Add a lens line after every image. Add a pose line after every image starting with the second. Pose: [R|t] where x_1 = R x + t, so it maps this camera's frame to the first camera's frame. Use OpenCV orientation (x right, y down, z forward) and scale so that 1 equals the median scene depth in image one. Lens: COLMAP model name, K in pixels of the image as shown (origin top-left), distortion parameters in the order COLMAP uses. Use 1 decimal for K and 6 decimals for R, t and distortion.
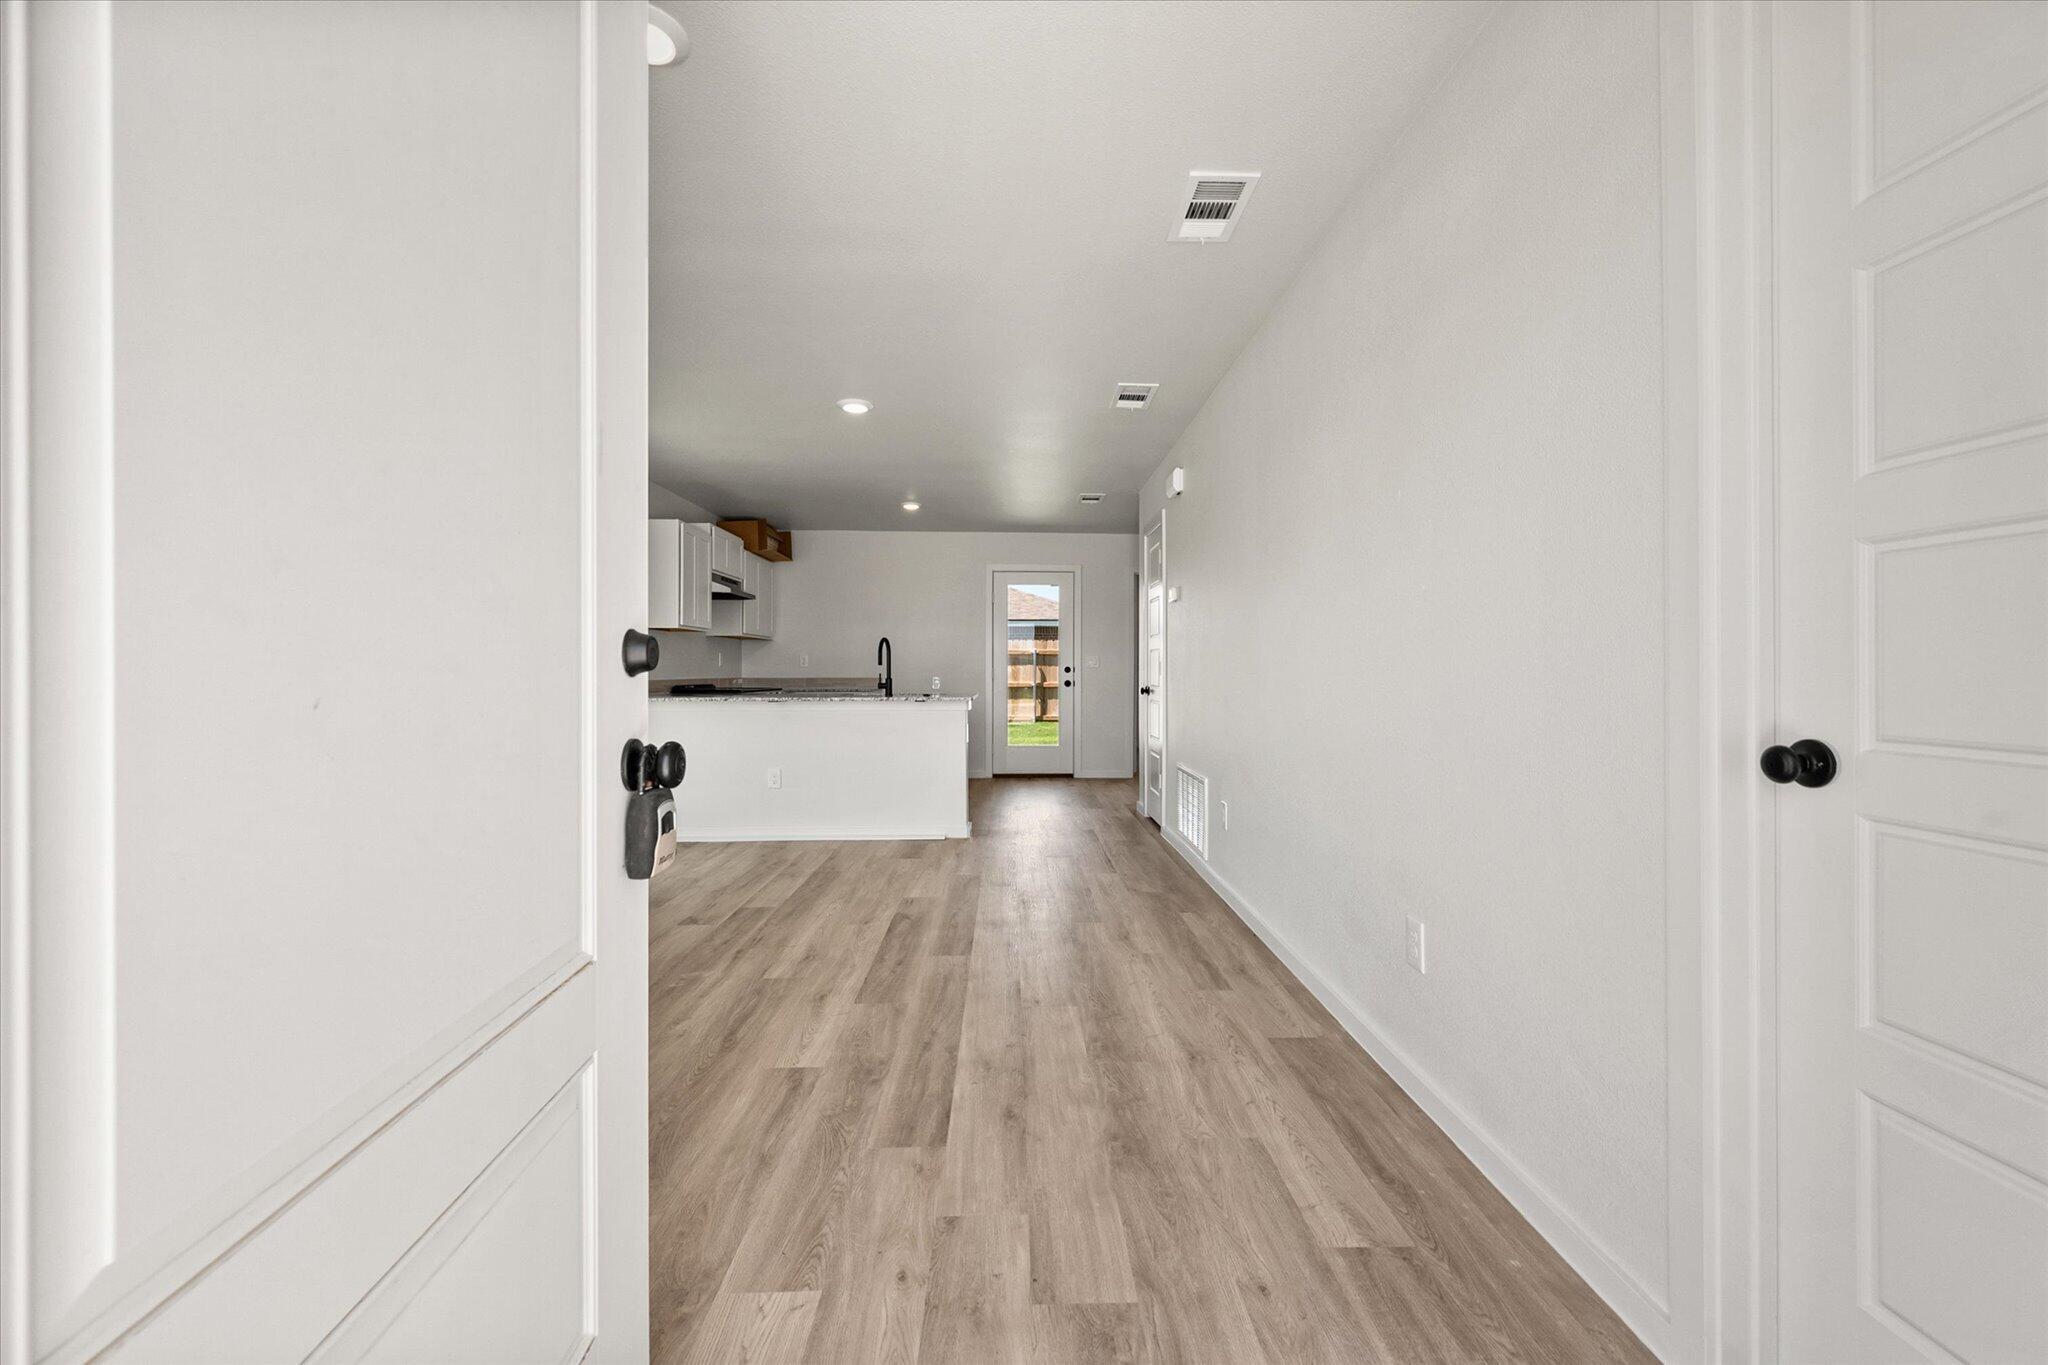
lens RADIAL K [[817.4, 0, 1032.7], [0, 817.4, 671.5], [0, 0, 1]] dist [0.000653, -0.000064]
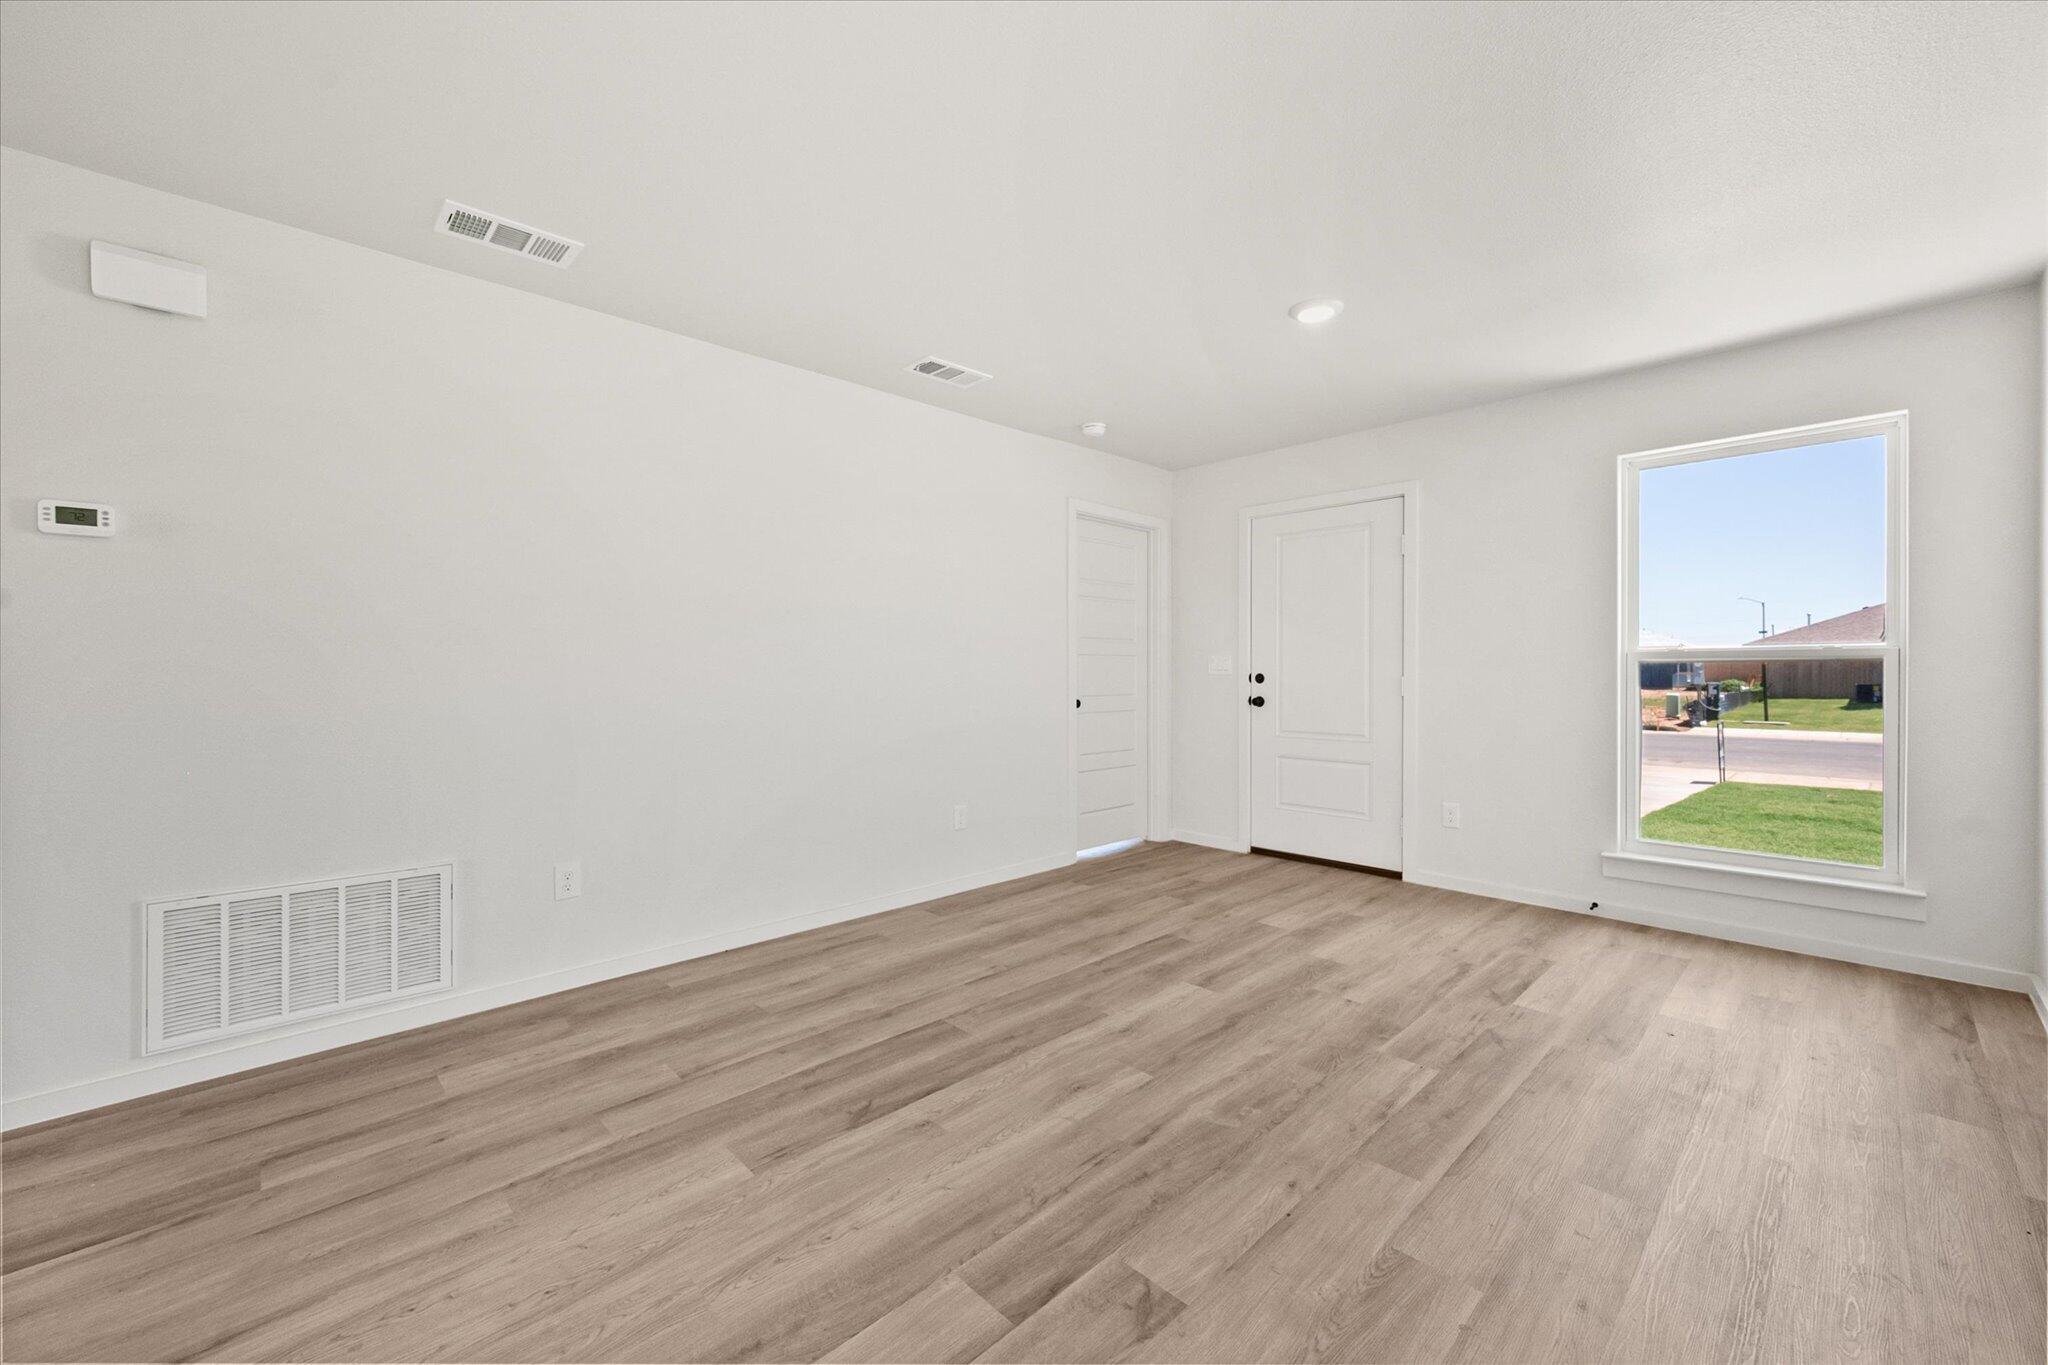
lens RADIAL K [[817.4, 0, 1032.7], [0, 817.4, 671.5], [0, 0, 1]] dist [0.000653, -0.000064]
pose [[-0.677938, 0.001314, 0.735118, -0.844039], [0.002430, 0.999997, 0.000454, -0.024333], [-0.735115, 0.002095, -0.677939, 1.637773]]
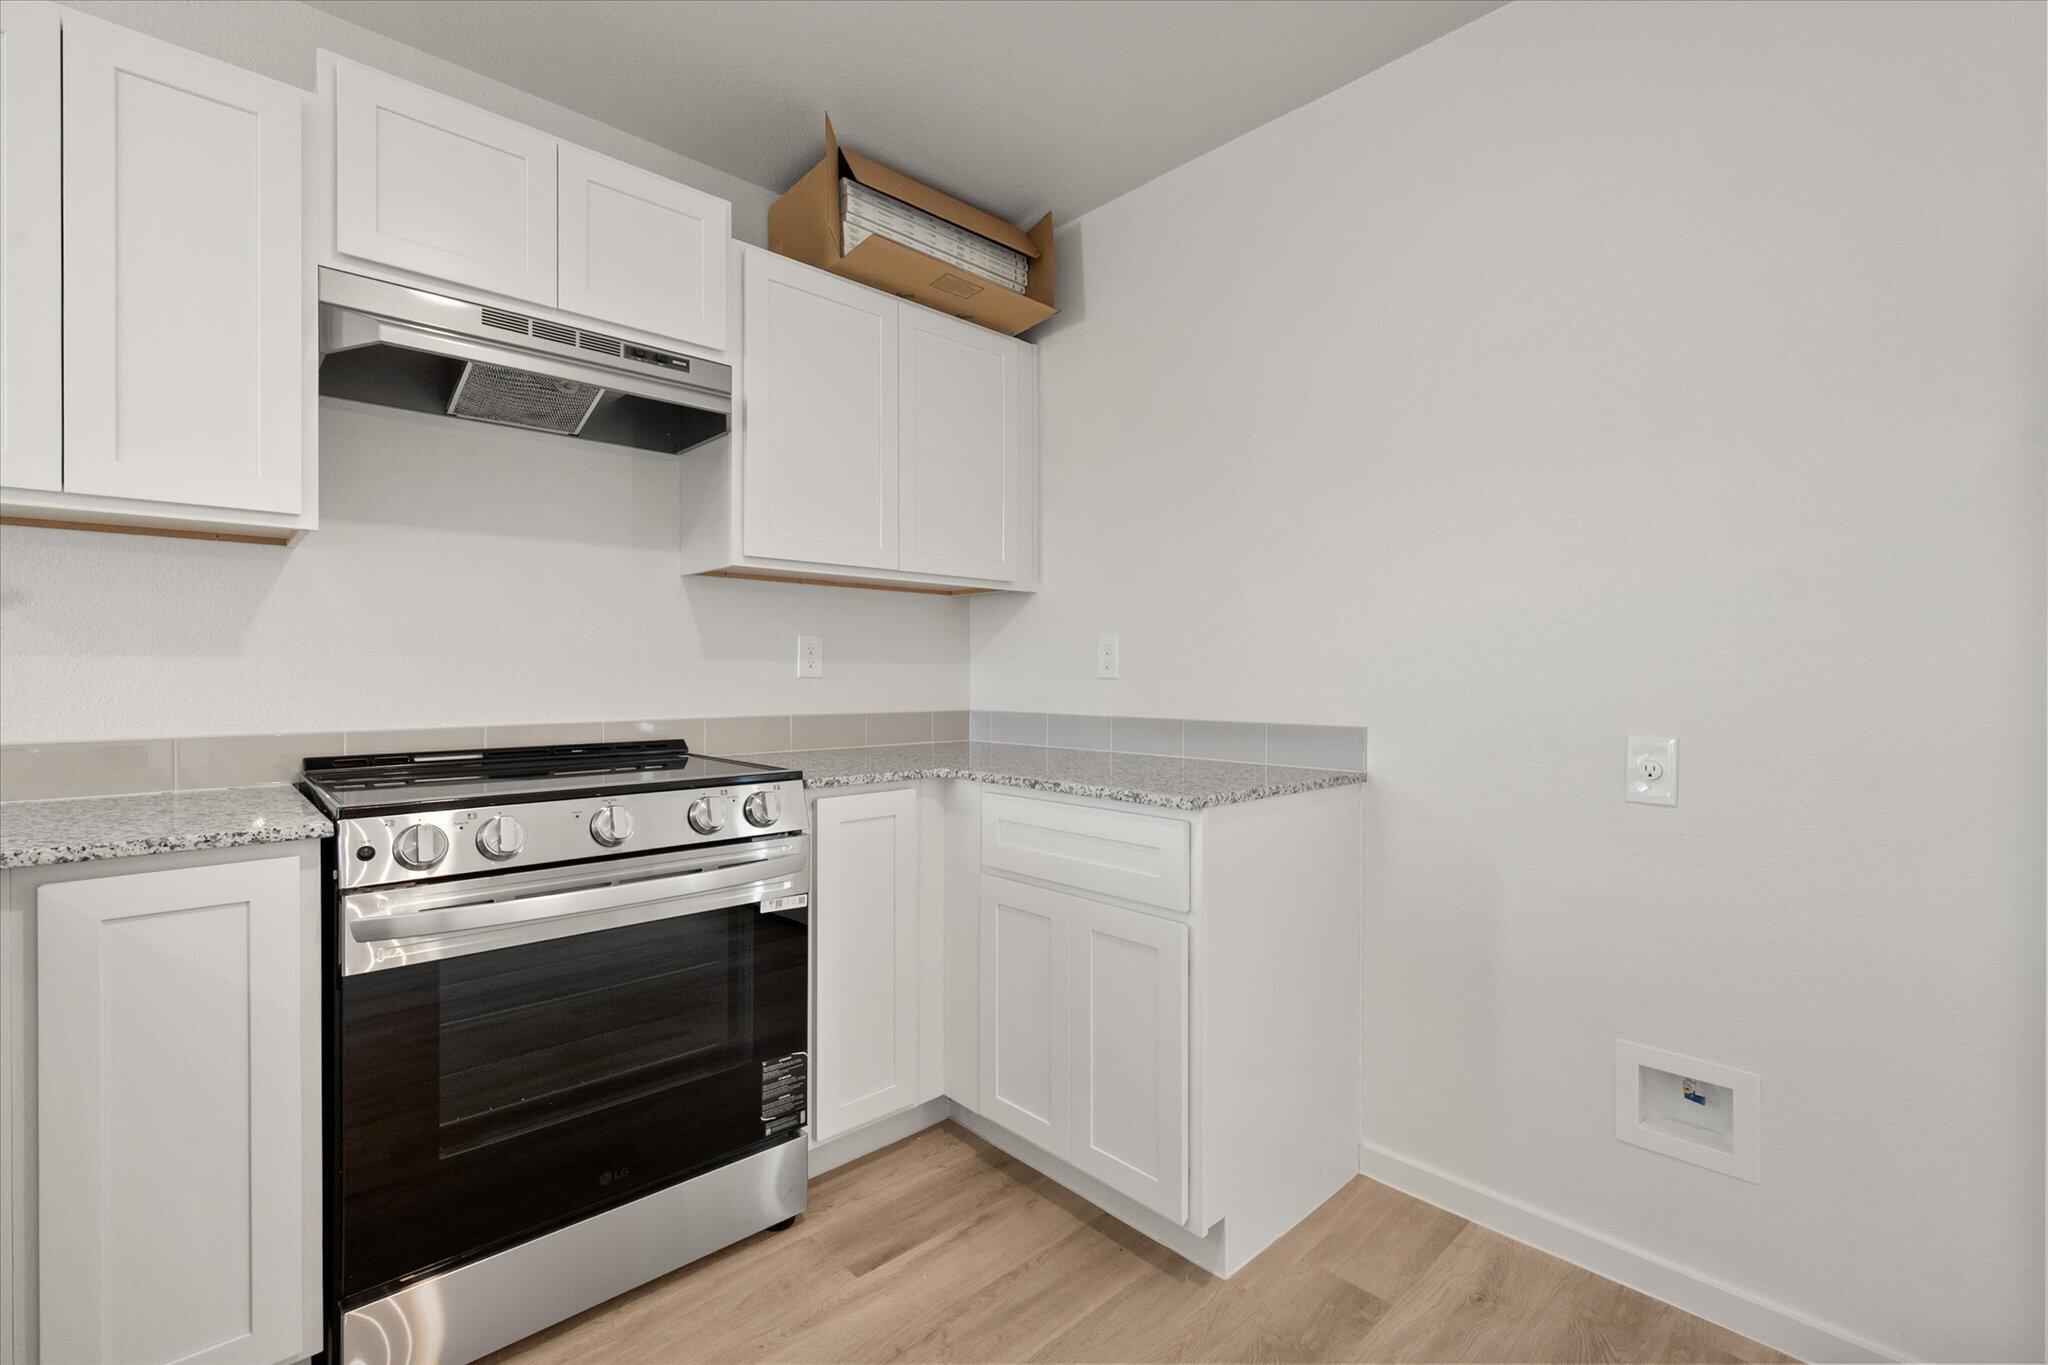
lens RADIAL K [[904.0, 0, 1059.1], [0, 904.0, 674.7], [0, 0, 1]] dist [-0.000554, -0.000085]
pose [[0.673247, -0.000268, -0.739417, -0.163079], [0.000159, 1.000000, -0.000218, -0.018500], [0.739417, 0.000029, 0.673247, 2.217384]]
